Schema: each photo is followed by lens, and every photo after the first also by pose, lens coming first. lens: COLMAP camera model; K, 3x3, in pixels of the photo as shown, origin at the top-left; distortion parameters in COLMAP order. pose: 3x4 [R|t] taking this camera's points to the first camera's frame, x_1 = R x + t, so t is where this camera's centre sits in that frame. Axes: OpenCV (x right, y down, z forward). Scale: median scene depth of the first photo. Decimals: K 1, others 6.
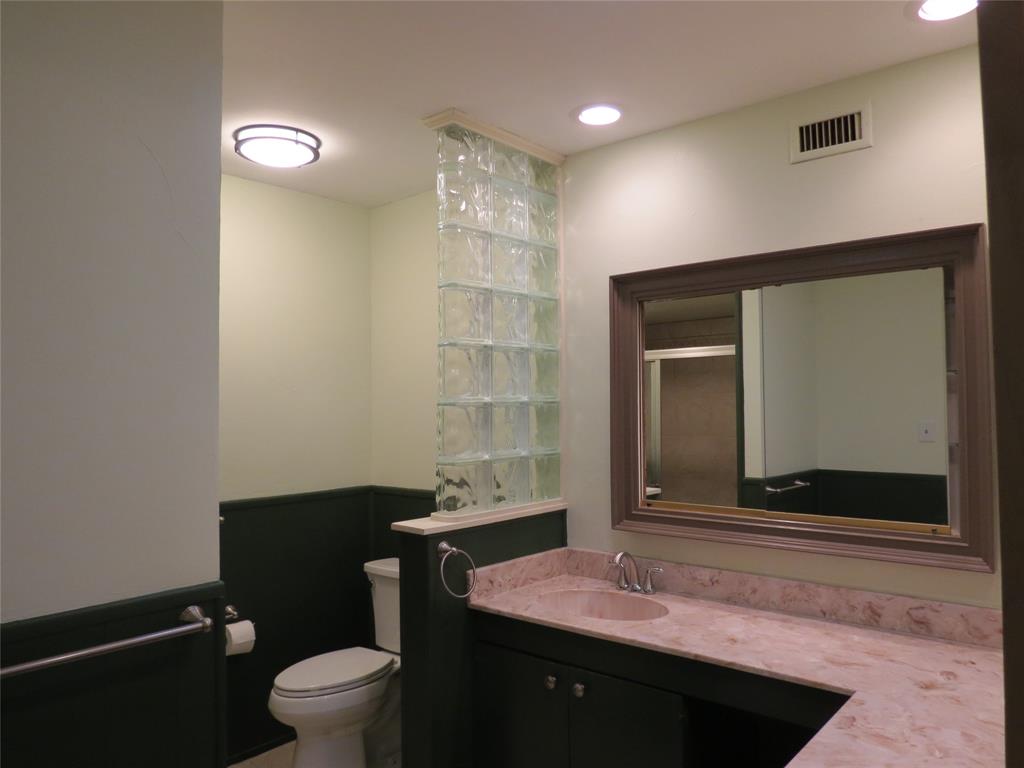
lens RADIAL K [[737.6, 0, 514.6], [0, 737.6, 387.6], [0, 0, 1]] dist [0.000461, -0.010761]
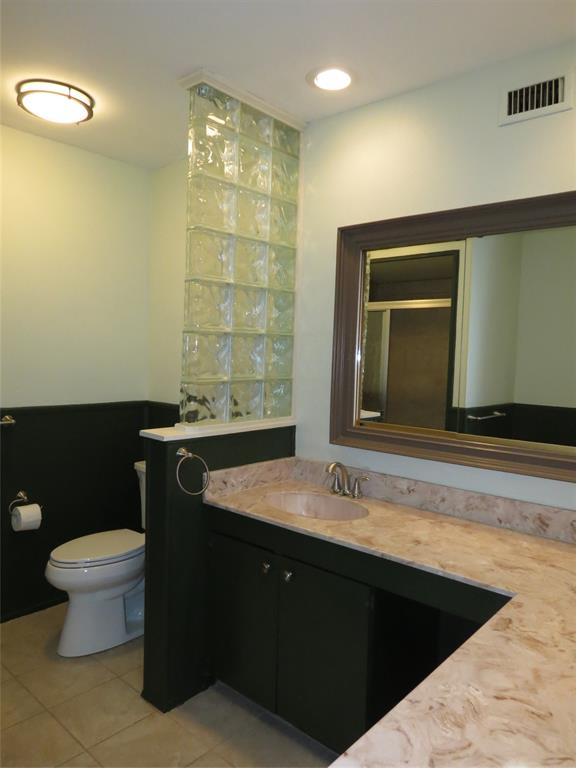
lens RADIAL K [[553.2, 0, 289.4], [0, 553.2, 380.7], [0, 0, 1]] dist [0.000461, -0.010761]
pose [[0.999159, 0.039463, -0.011157, 0.074480], [-0.038454, 0.996090, 0.079534, 0.023039], [0.014252, -0.079038, 0.996770, 0.118544]]
